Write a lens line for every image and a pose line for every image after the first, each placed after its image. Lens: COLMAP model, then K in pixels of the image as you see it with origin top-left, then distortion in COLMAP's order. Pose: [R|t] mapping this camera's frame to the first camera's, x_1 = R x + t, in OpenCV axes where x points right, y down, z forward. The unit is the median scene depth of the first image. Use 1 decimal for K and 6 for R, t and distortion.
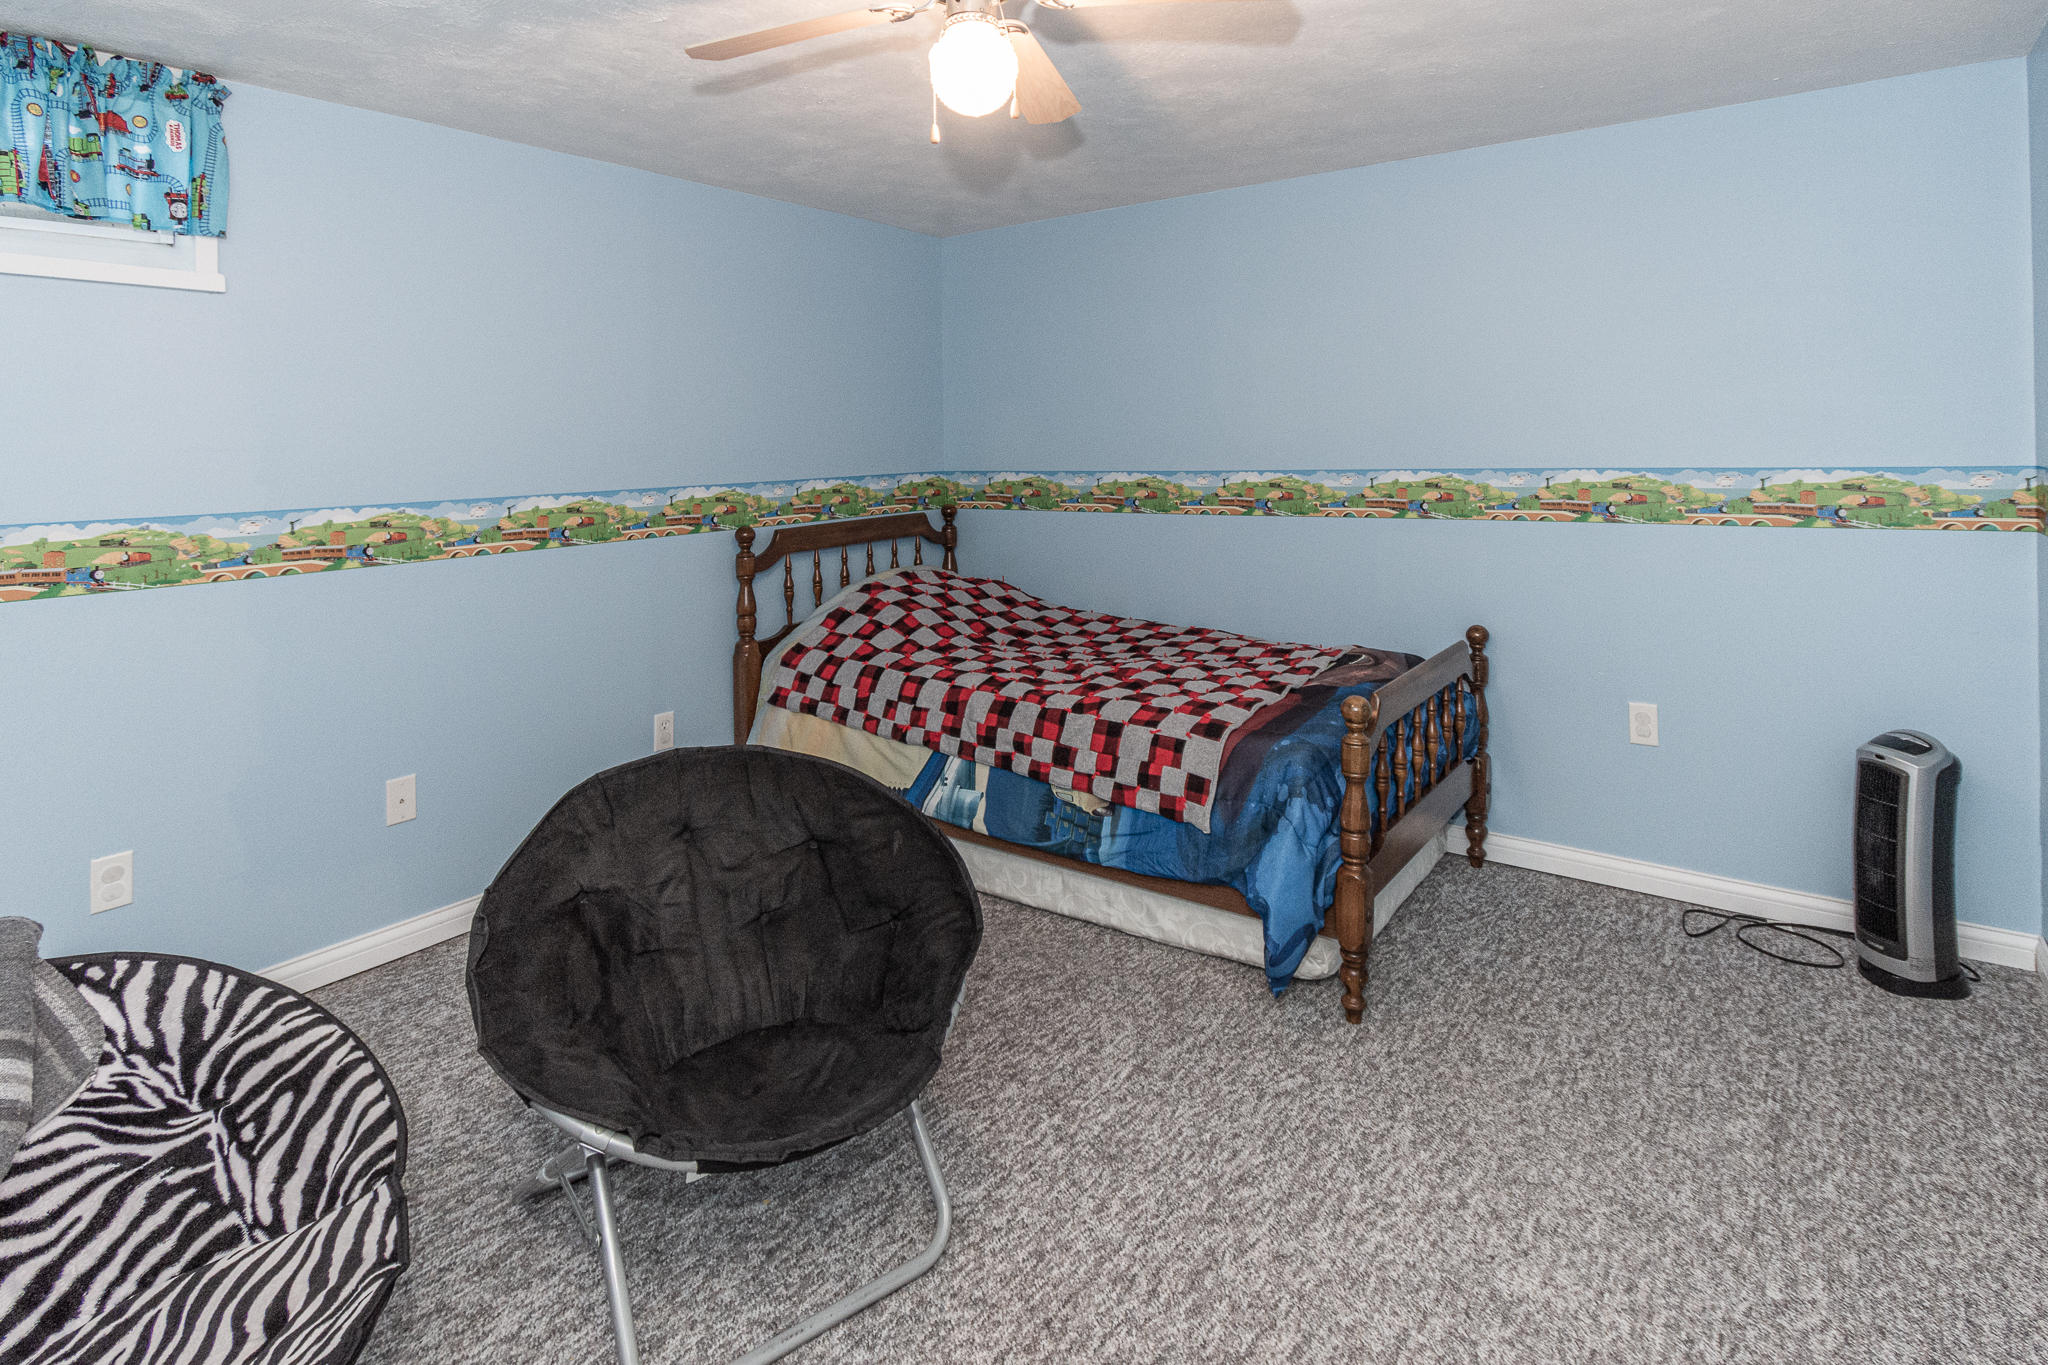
lens RADIAL K [[960.9, 0, 1023.0], [0, 960.9, 587.5], [0, 0, 1]] dist [-0.002096, -0.001442]
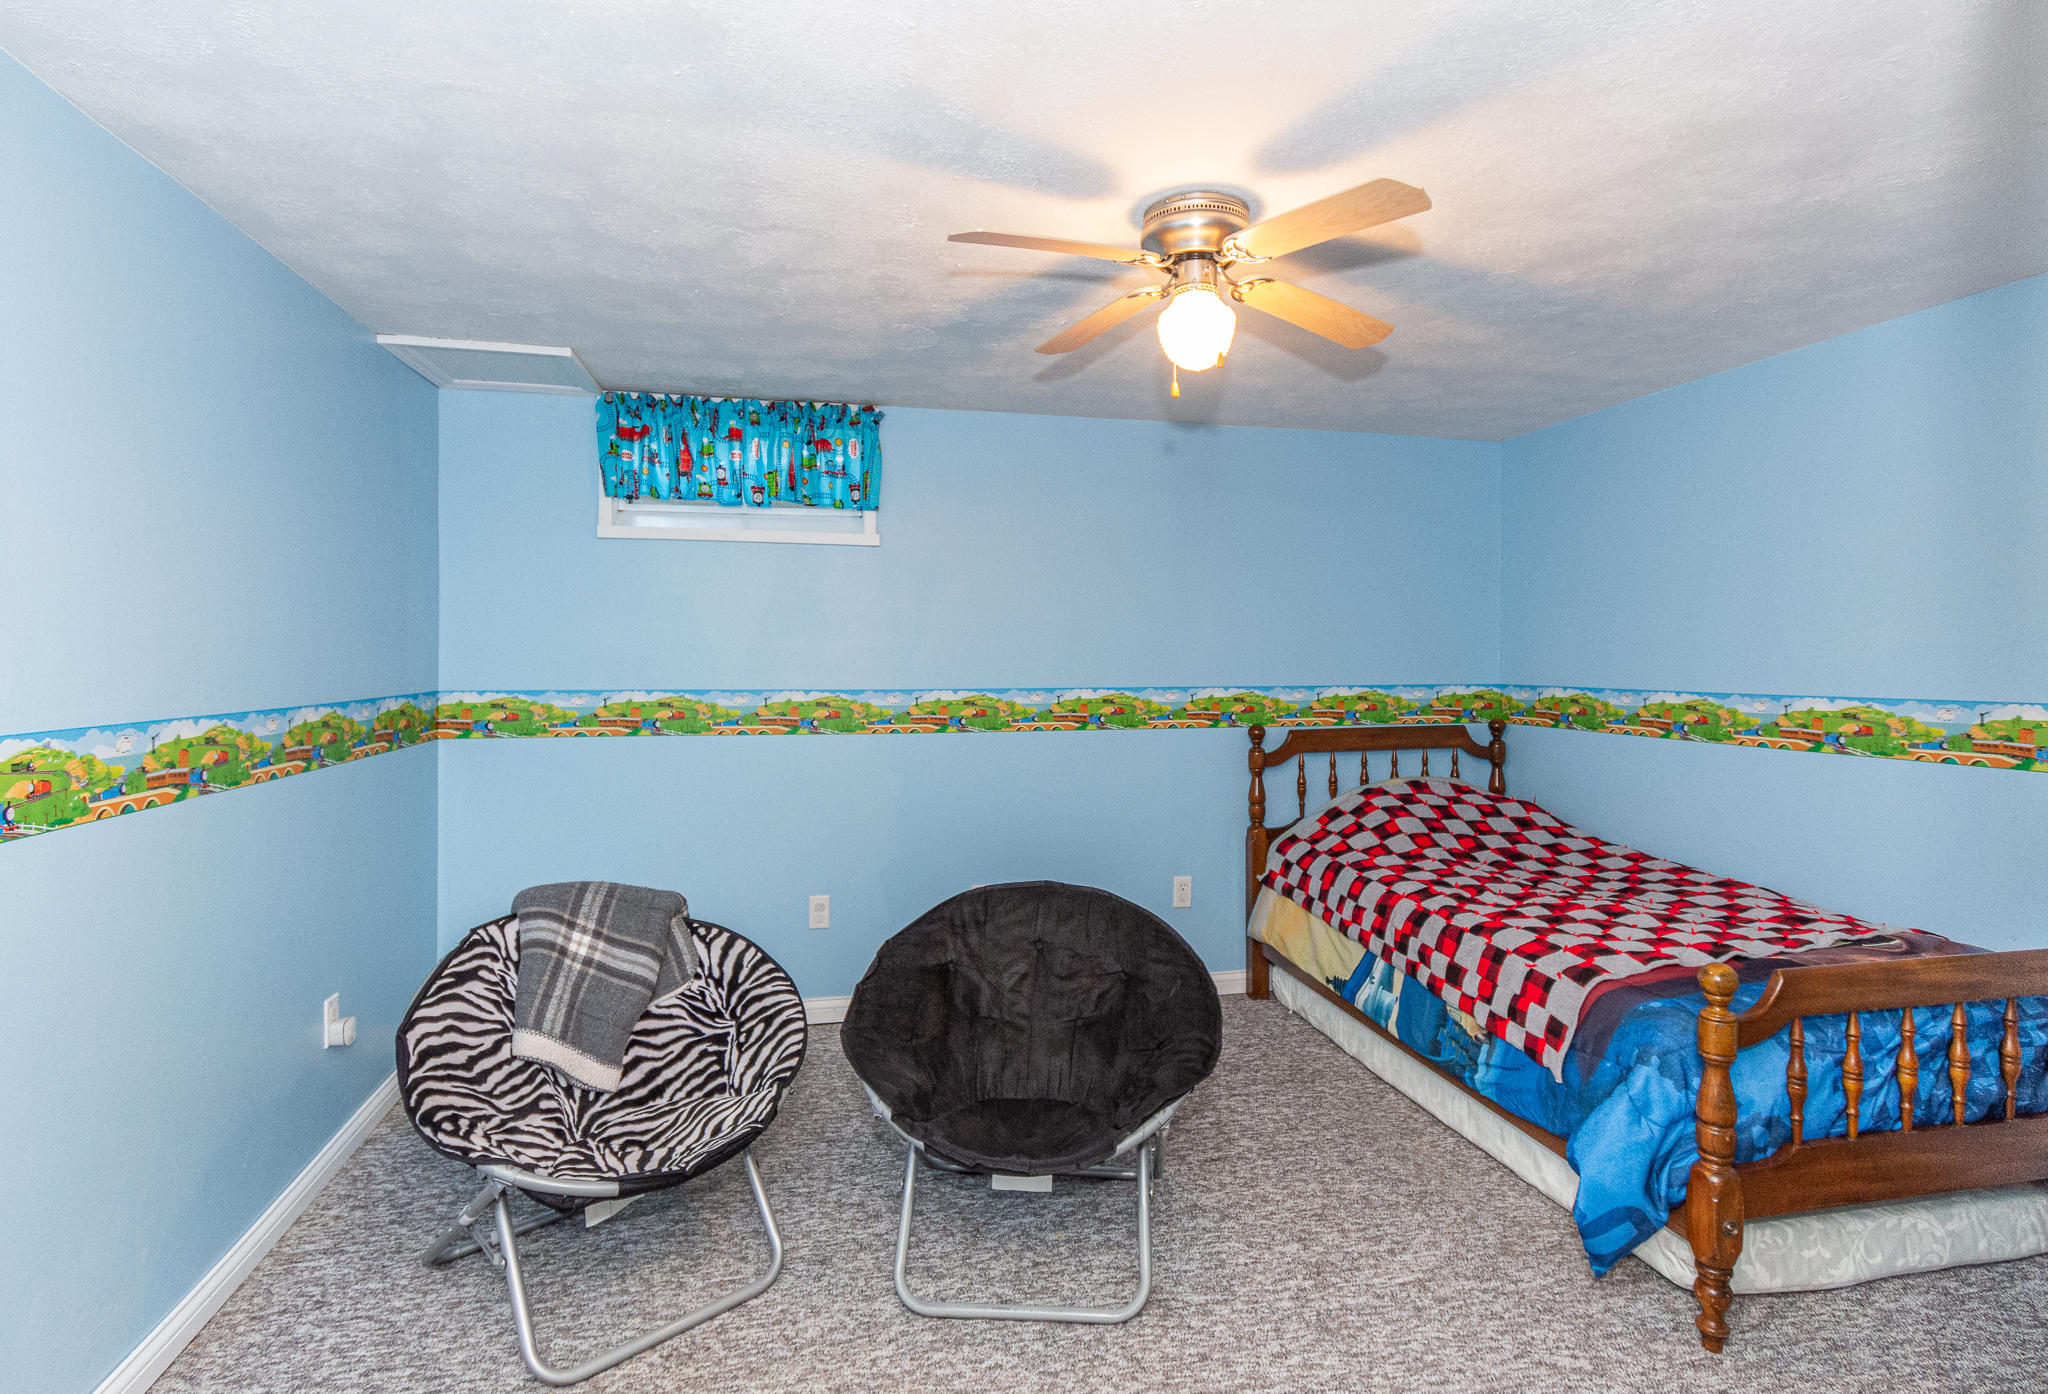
lens RADIAL K [[882.0, 0, 1022.3], [0, 882.0, 819.6], [0, 0, 1]] dist [-0.009710, -0.000127]
pose [[0.786018, 0.132903, -0.603749, 0.244710], [-0.108974, 0.991112, 0.076301, -0.002911], [0.608523, 0.005819, 0.793515, 0.013641]]
